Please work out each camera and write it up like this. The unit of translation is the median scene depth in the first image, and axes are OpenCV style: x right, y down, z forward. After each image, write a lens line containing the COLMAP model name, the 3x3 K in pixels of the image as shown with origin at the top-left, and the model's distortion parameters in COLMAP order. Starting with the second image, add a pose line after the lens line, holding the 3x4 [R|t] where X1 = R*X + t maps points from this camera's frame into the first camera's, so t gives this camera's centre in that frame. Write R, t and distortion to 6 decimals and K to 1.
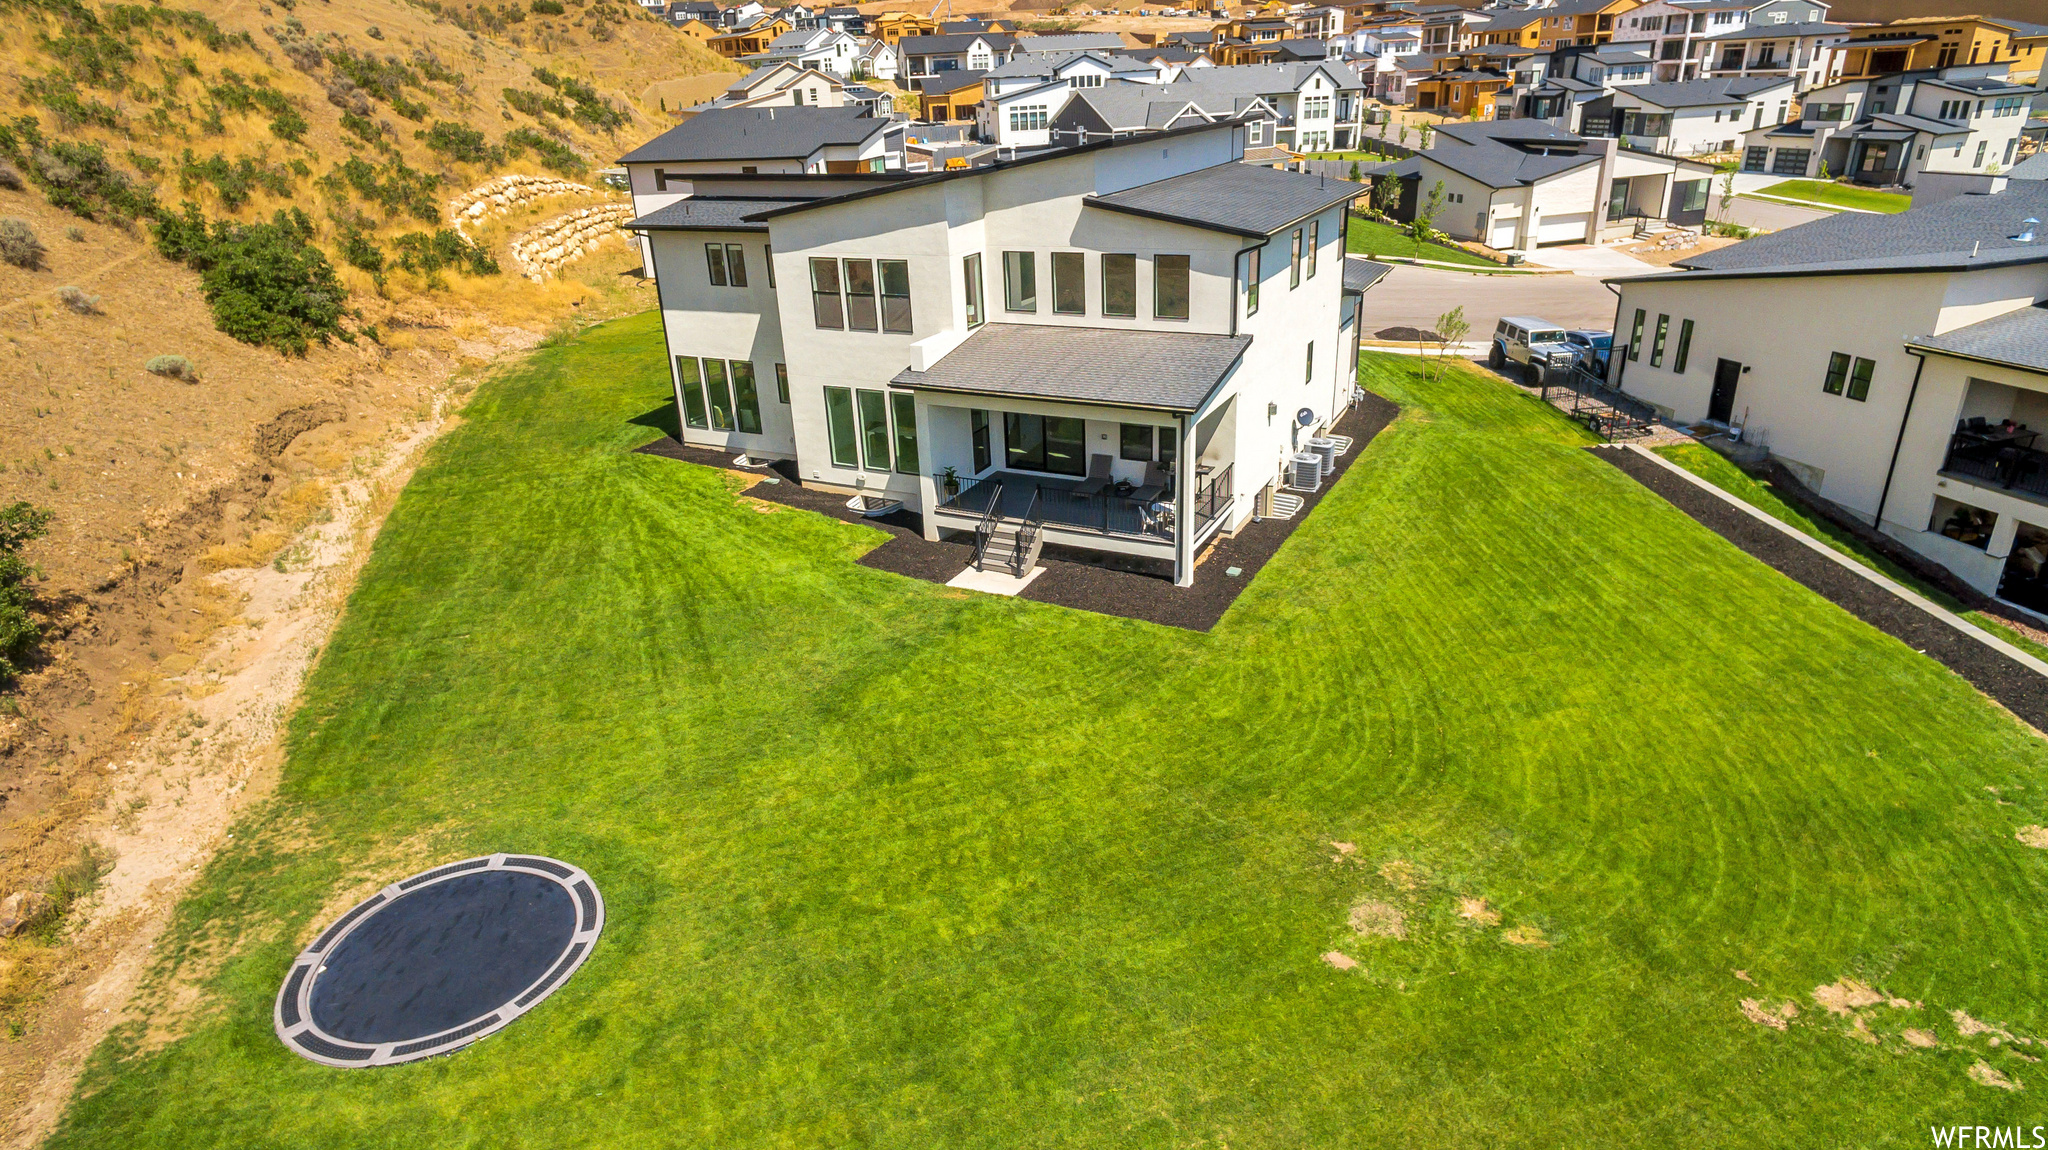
lens RADIAL K [[1158.6, 0, 1012.2], [0, 1158.6, 582.1], [0, 0, 1]] dist [0.008923, 0.001735]
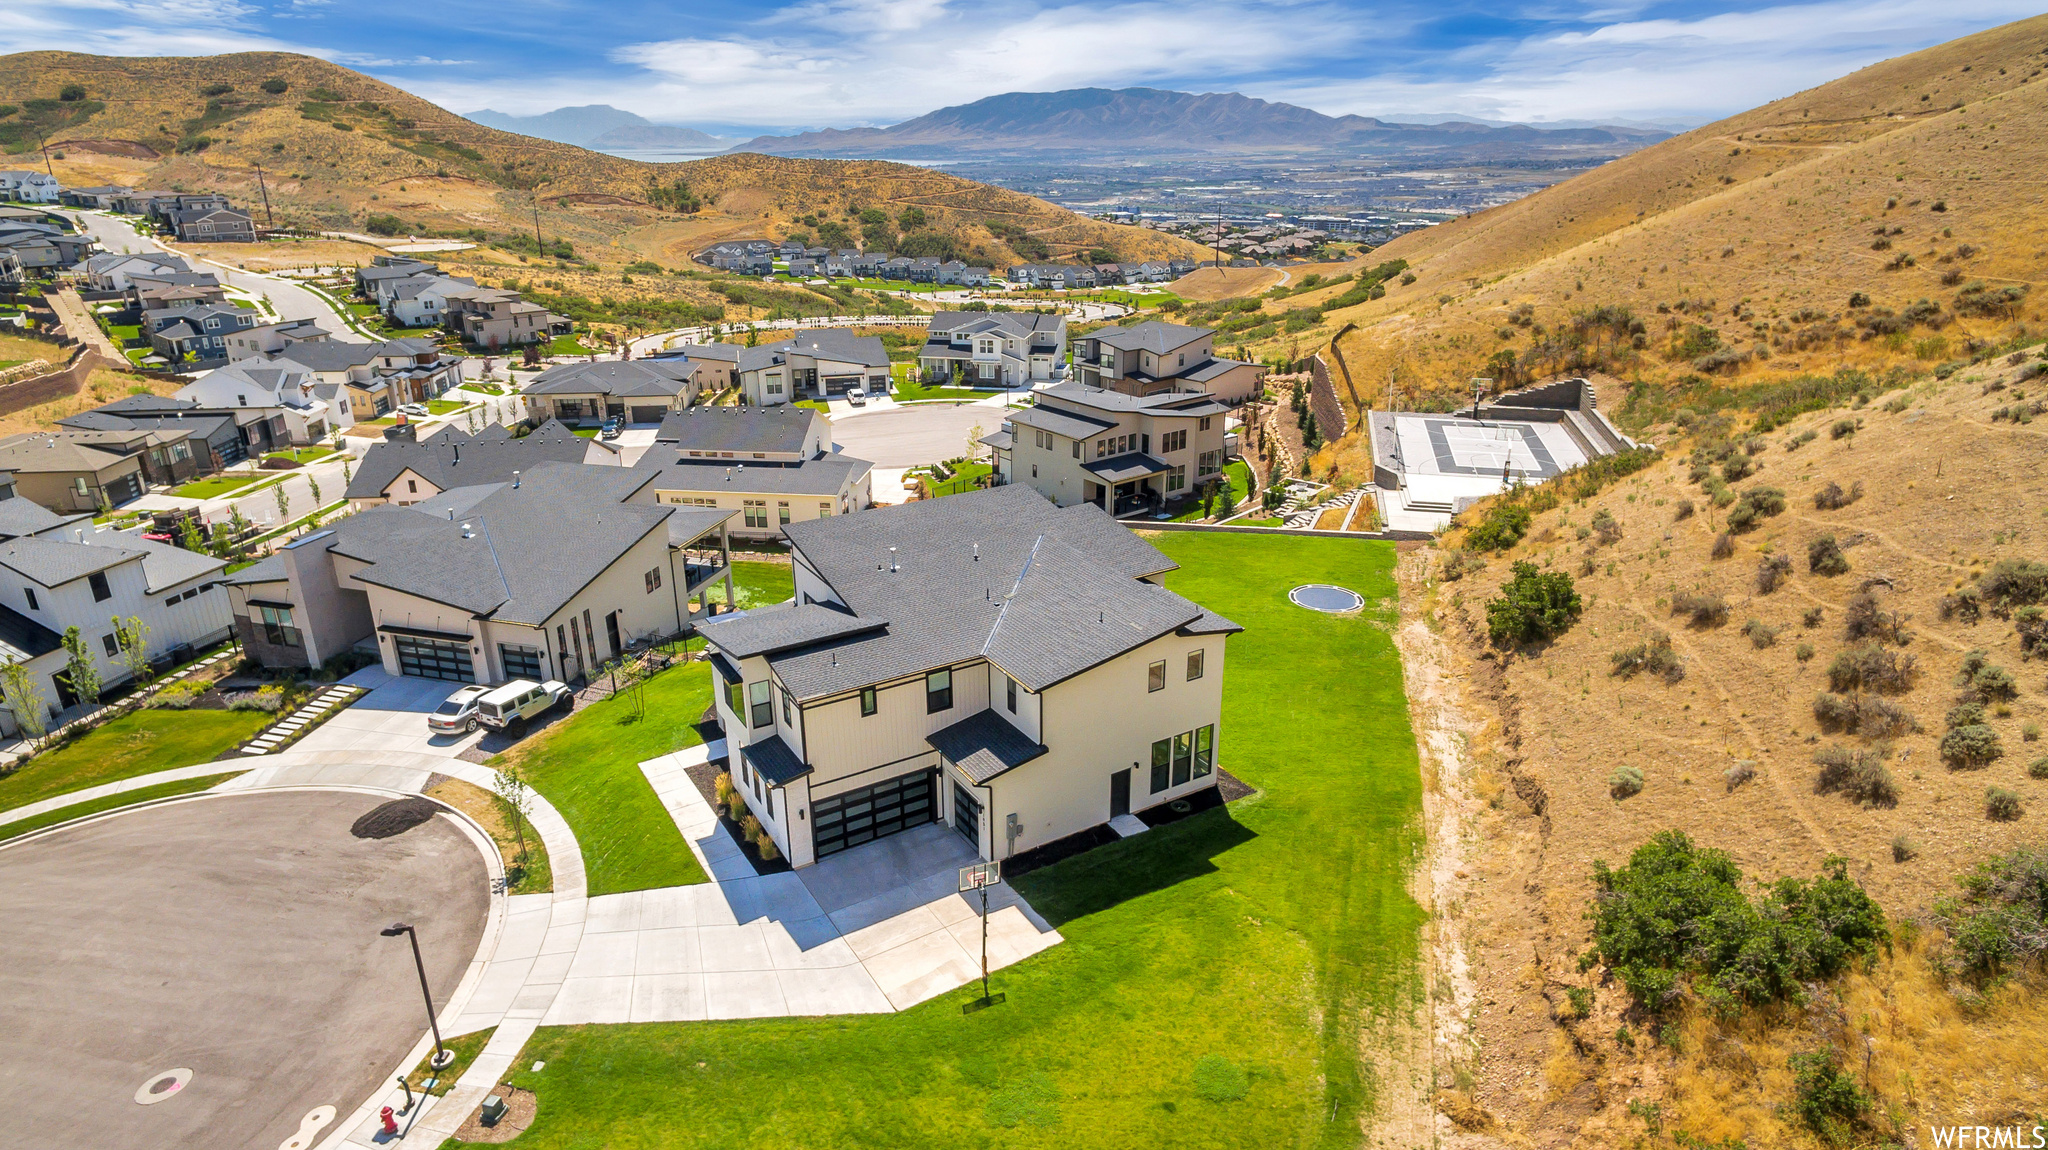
lens RADIAL K [[1158.6, 0, 1012.2], [0, 1158.6, 582.1], [0, 0, 1]] dist [0.008923, 0.001735]
pose [[-0.850915, -0.139639, 0.506403, -0.768844], [0.253999, 0.734463, 0.629324, -1.233876], [-0.459812, 0.664127, -0.589498, 1.859413]]
